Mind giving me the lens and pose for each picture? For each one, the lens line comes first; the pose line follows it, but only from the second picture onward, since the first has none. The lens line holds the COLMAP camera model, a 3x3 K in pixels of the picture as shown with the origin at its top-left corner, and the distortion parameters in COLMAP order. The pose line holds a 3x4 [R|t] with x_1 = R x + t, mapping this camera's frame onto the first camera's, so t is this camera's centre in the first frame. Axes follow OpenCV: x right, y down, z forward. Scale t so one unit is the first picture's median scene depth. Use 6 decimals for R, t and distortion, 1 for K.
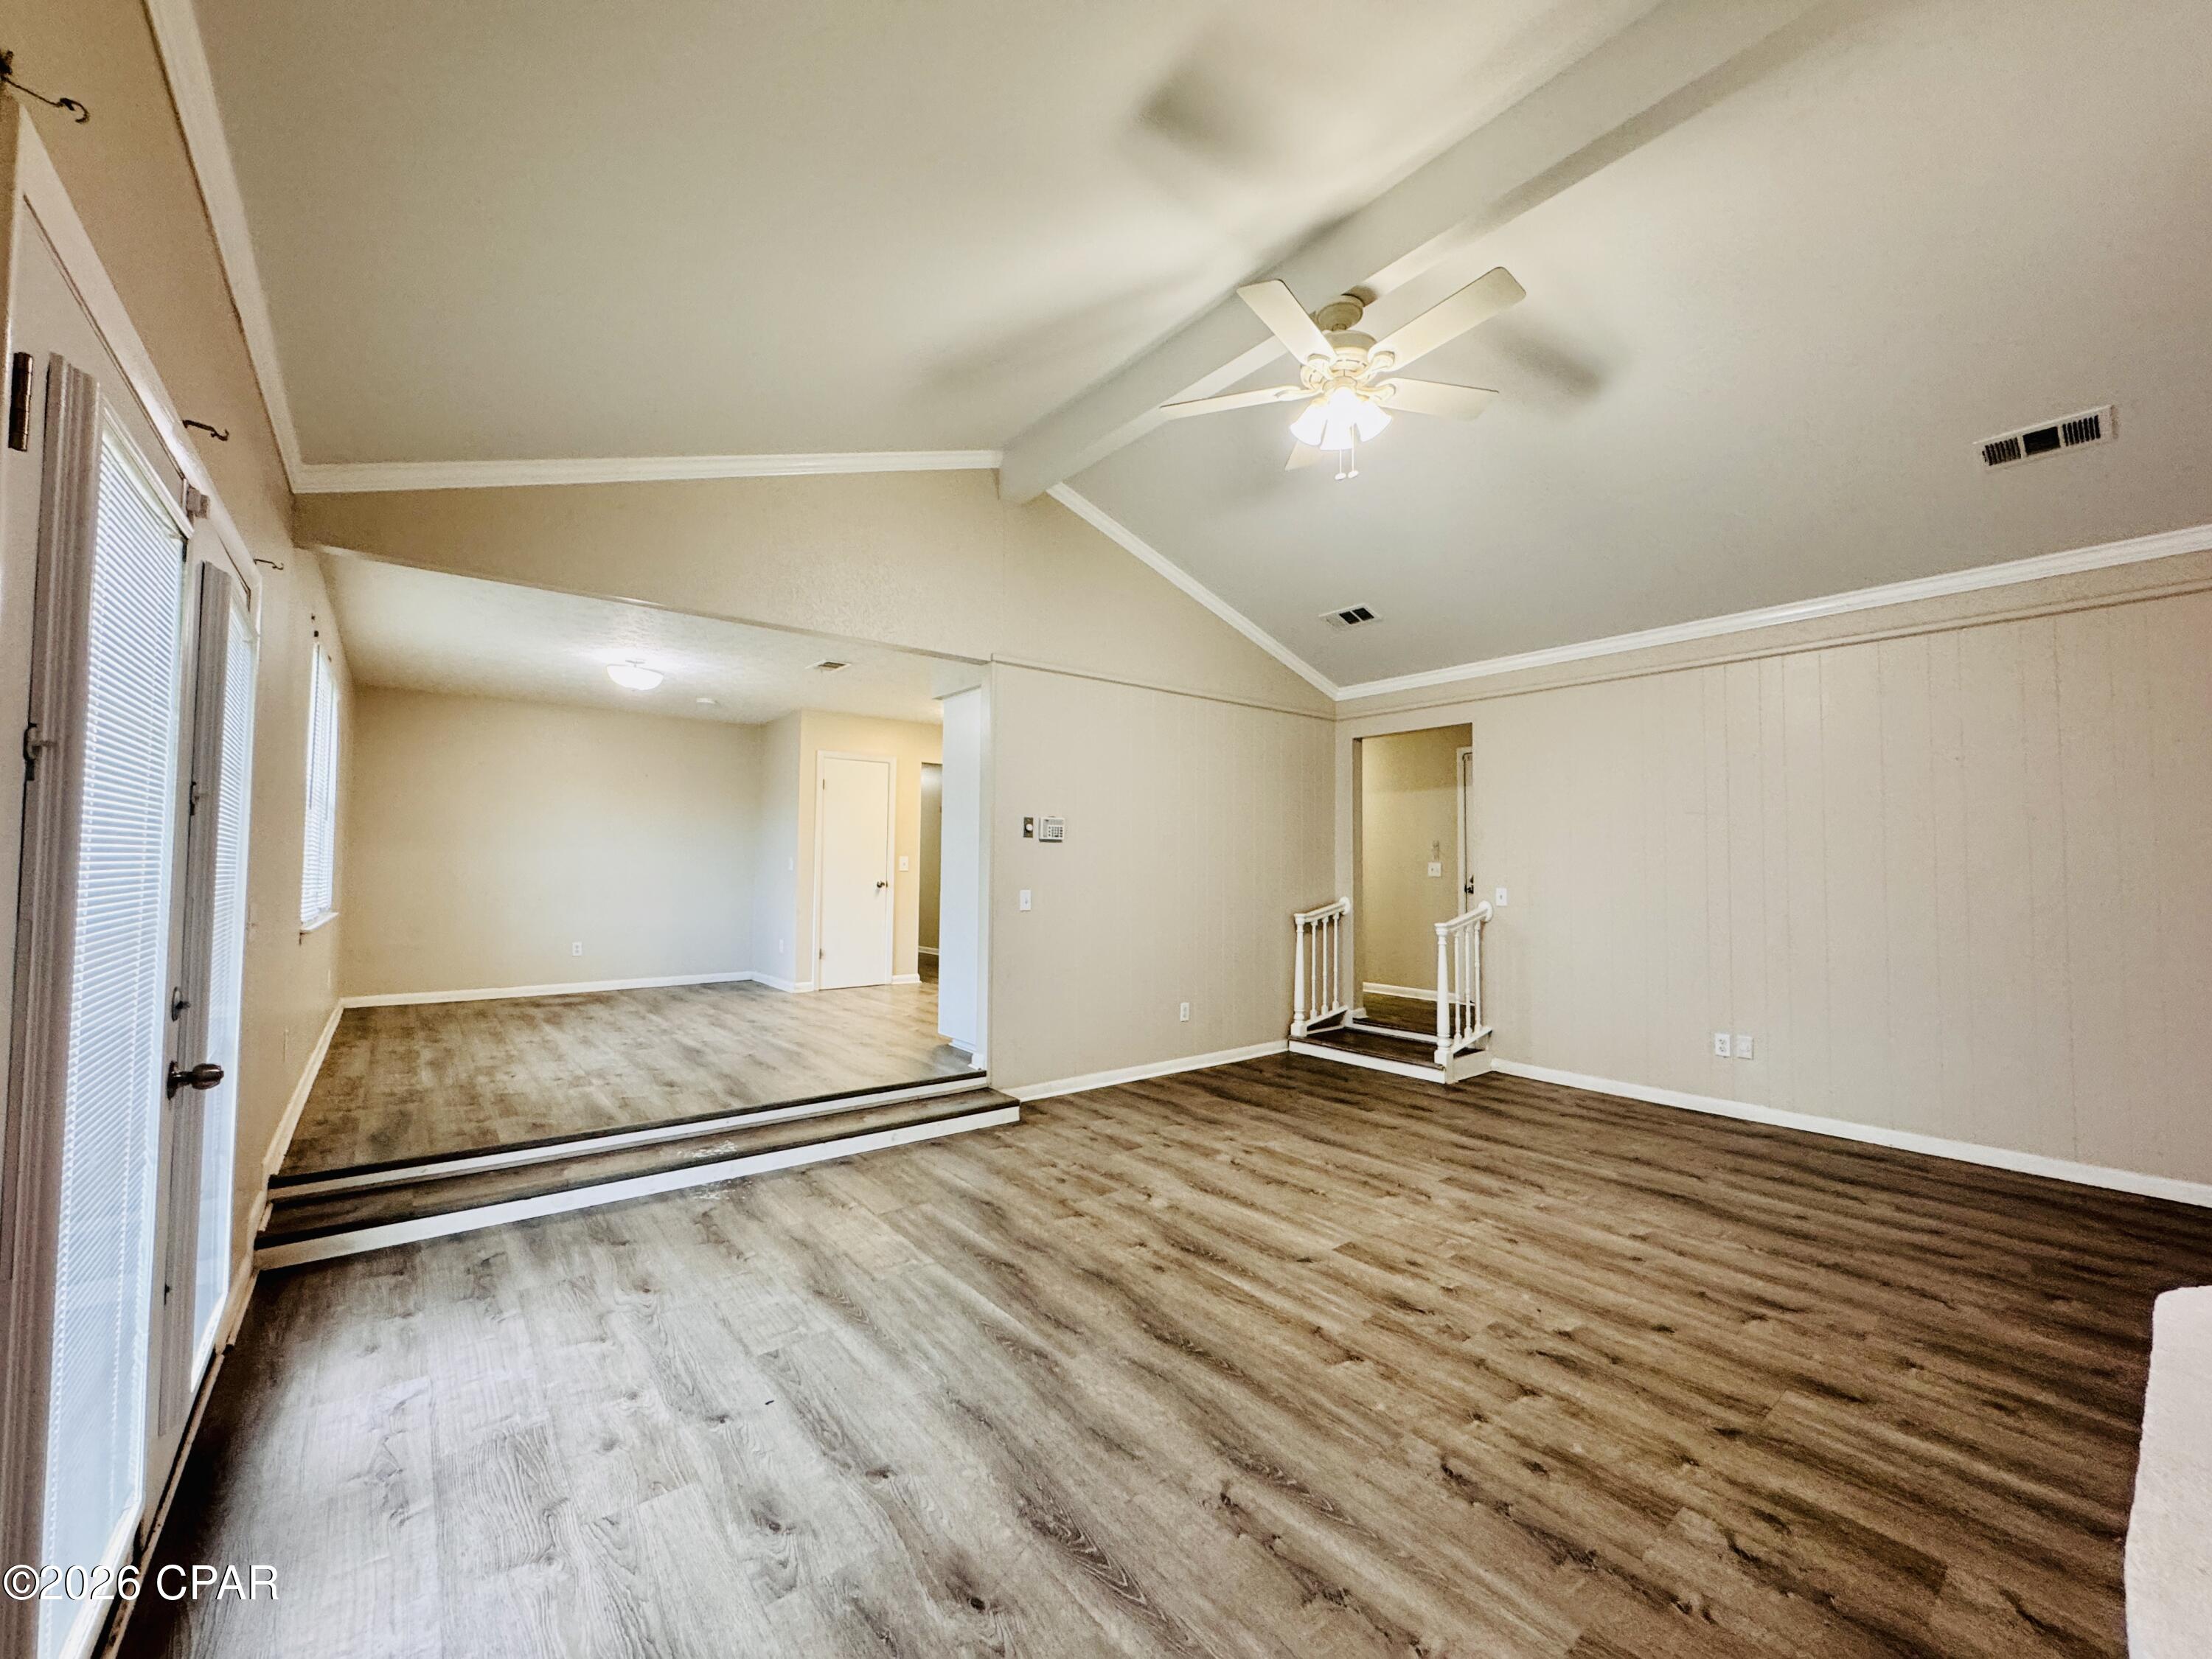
lens RADIAL K [[882.9, 0, 1104.7], [0, 882.9, 864.4], [0, 0, 1]] dist [-0.004568, -0.000129]
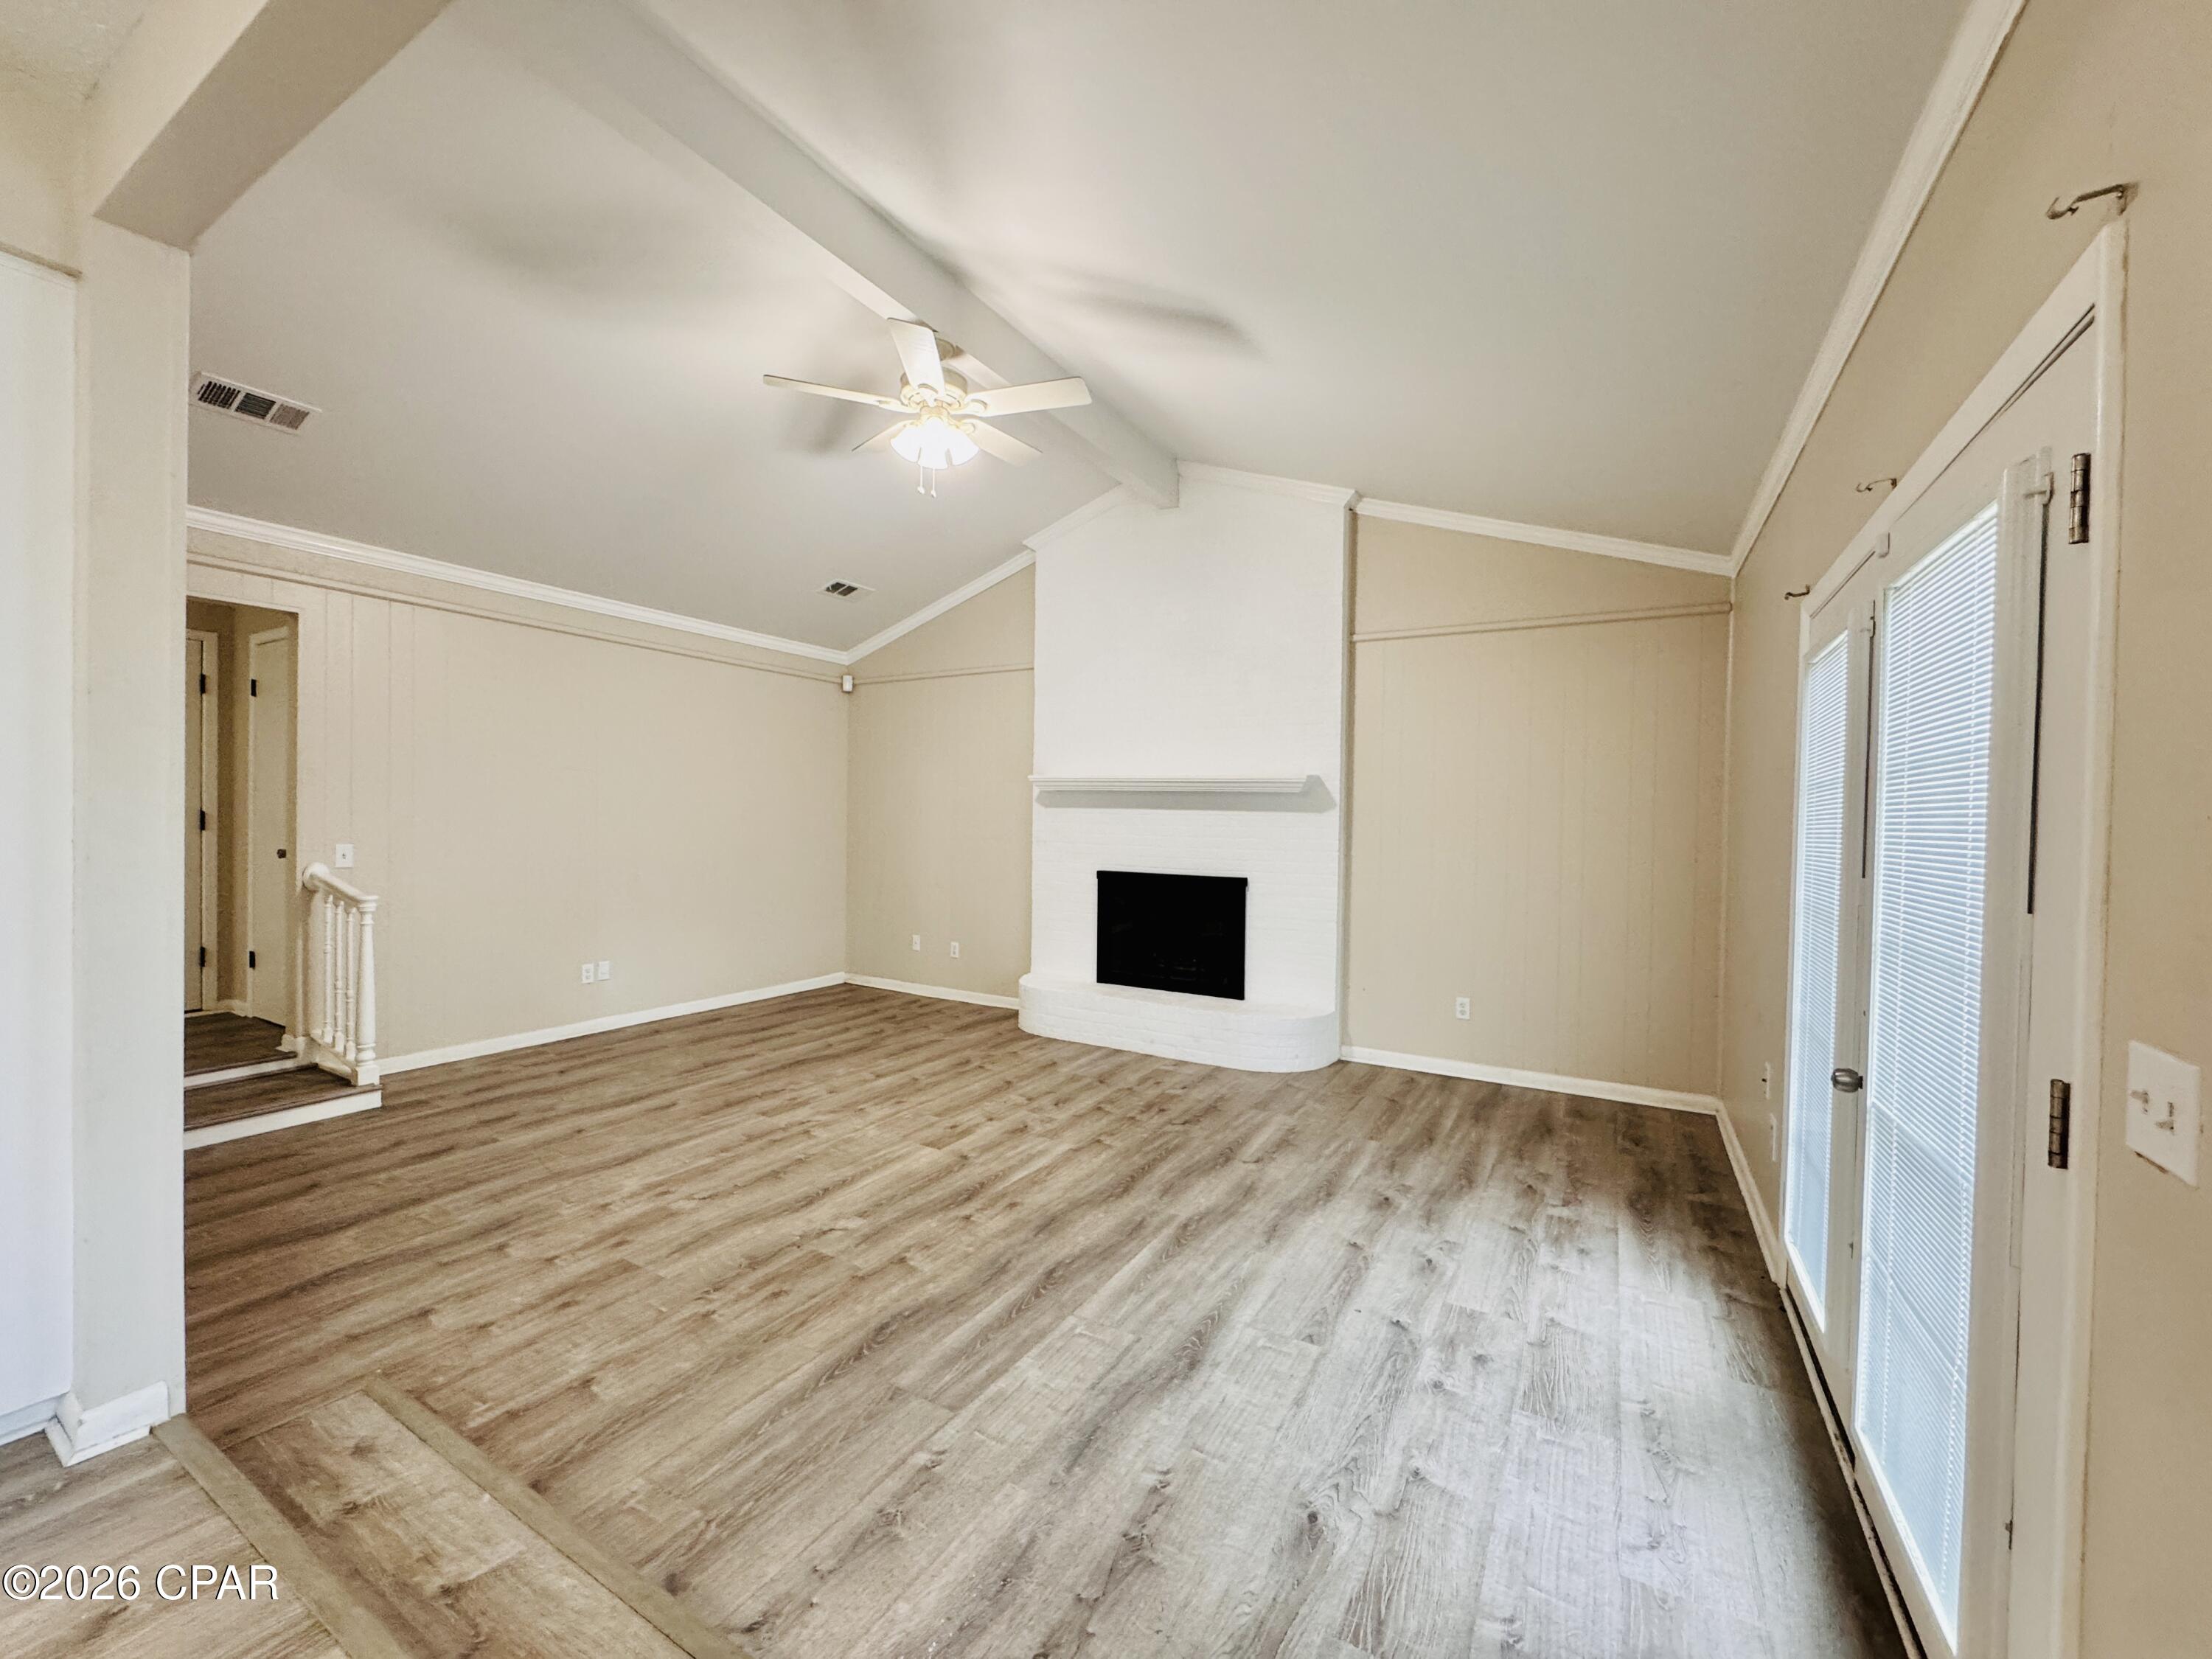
lens RADIAL K [[882.9, 0, 1101.2], [0, 882.9, 824.2], [0, 0, 1]] dist [-0.004568, -0.000129]
pose [[-0.362476, -0.020229, 0.931774, -0.969823], [-0.025939, 0.999596, 0.011611, -0.032142], [-0.931632, -0.019960, -0.362854, 1.272890]]
